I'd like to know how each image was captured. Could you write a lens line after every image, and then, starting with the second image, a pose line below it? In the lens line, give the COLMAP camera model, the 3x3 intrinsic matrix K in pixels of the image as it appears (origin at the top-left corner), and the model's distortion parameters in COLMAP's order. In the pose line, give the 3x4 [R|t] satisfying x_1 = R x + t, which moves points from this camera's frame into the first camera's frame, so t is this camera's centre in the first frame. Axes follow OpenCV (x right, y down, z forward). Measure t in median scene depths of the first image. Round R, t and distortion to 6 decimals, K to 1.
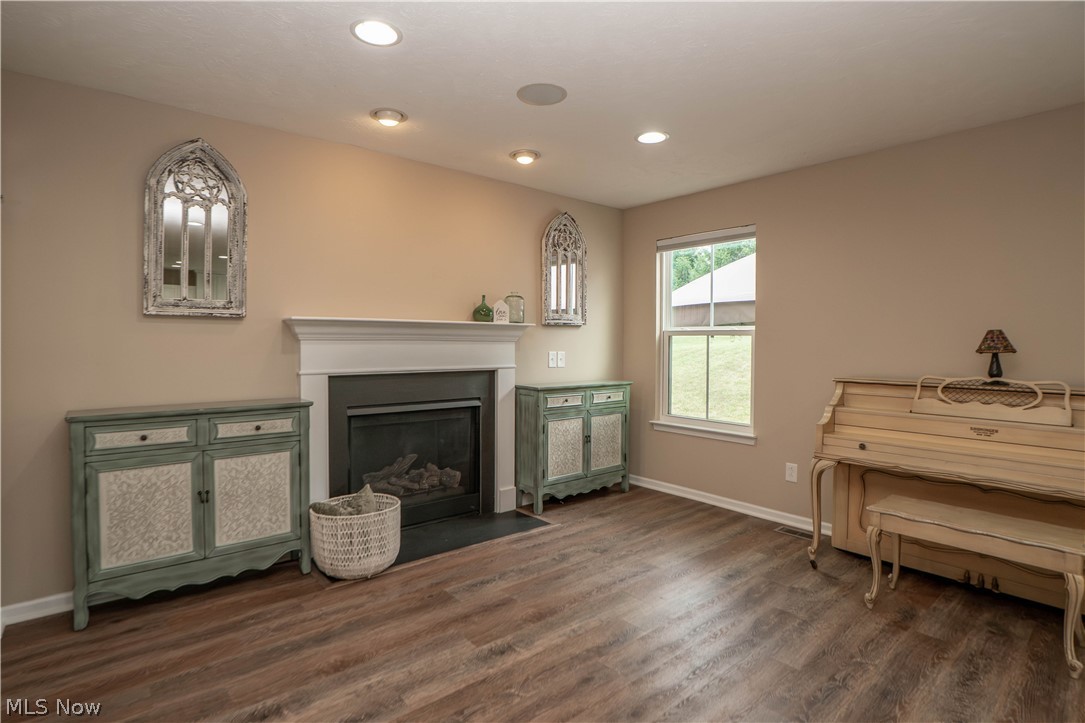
lens RADIAL K [[548.8, 0, 540.1], [0, 548.8, 346.6], [0, 0, 1]] dist [-0.031952, 0.000765]
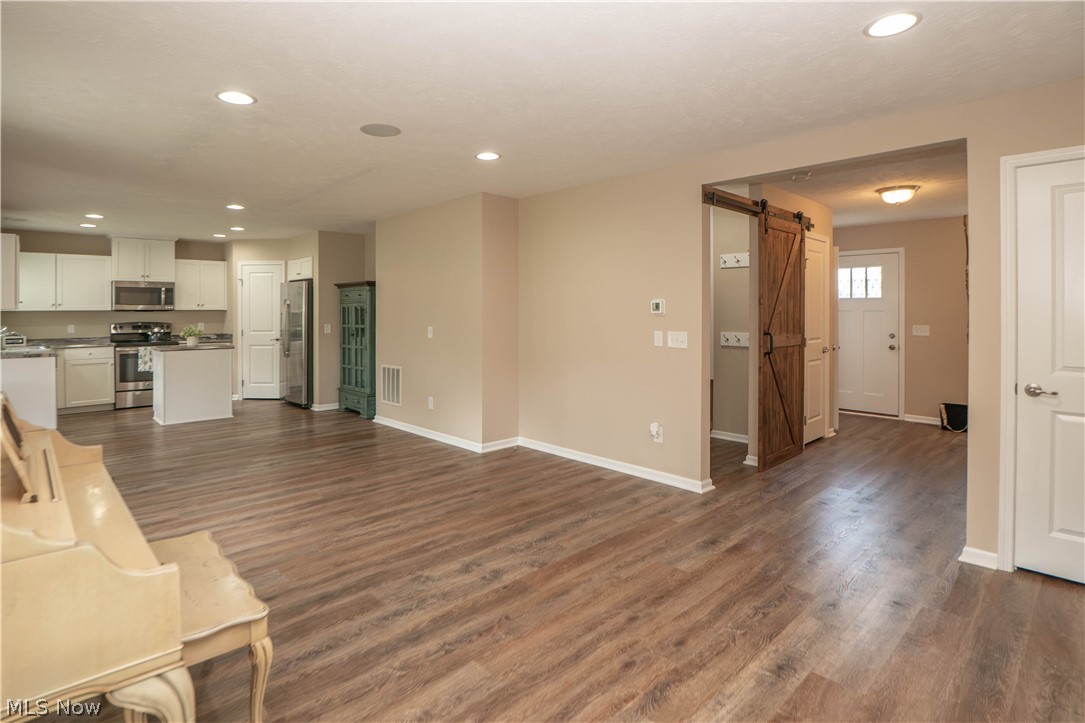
lens RADIAL K [[558.5, 0, 531.6], [0, 558.5, 314.1], [0, 0, 1]] dist [-0.028521, 0.000754]
pose [[-0.998435, -0.000819, -0.055926, 0.308521], [-0.001532, 0.999918, 0.012698, -0.037342], [0.055911, 0.012763, -0.998354, 1.444731]]
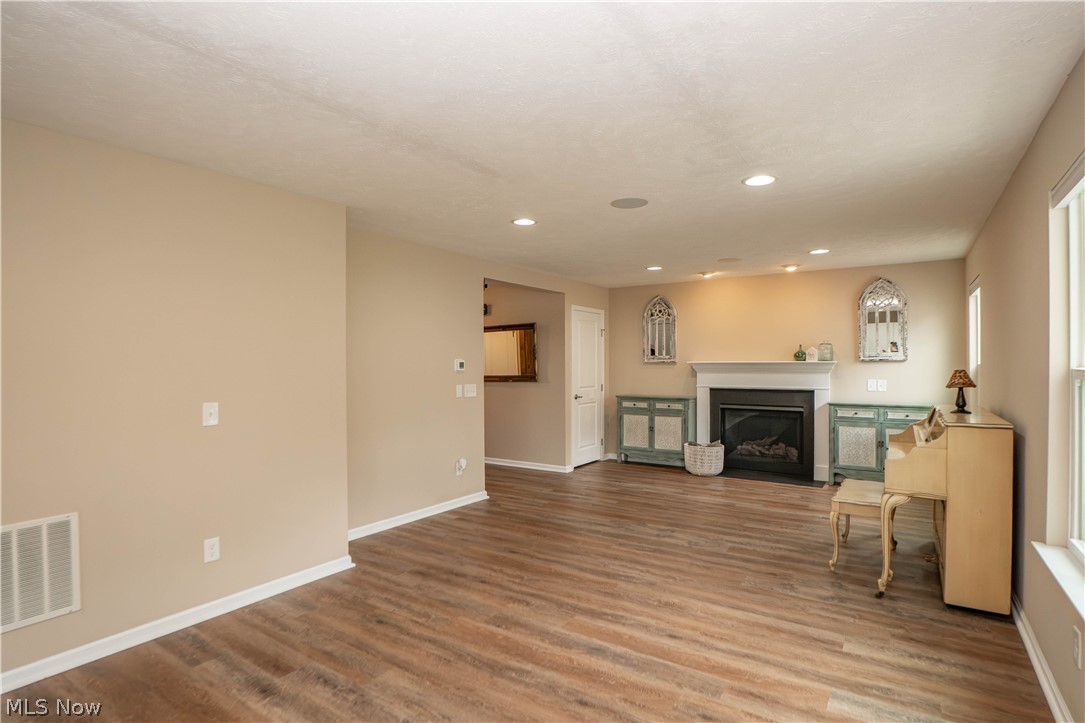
lens RADIAL K [[549.0, 0, 525.6], [0, 549.0, 365.6], [0, 0, 1]] dist [-0.025767, 0.000254]
pose [[0.262984, -0.000961, -0.964800, 1.717124], [-0.002884, 0.999994, -0.001783, -0.033563], [0.964796, 0.003251, 0.262980, -0.319558]]
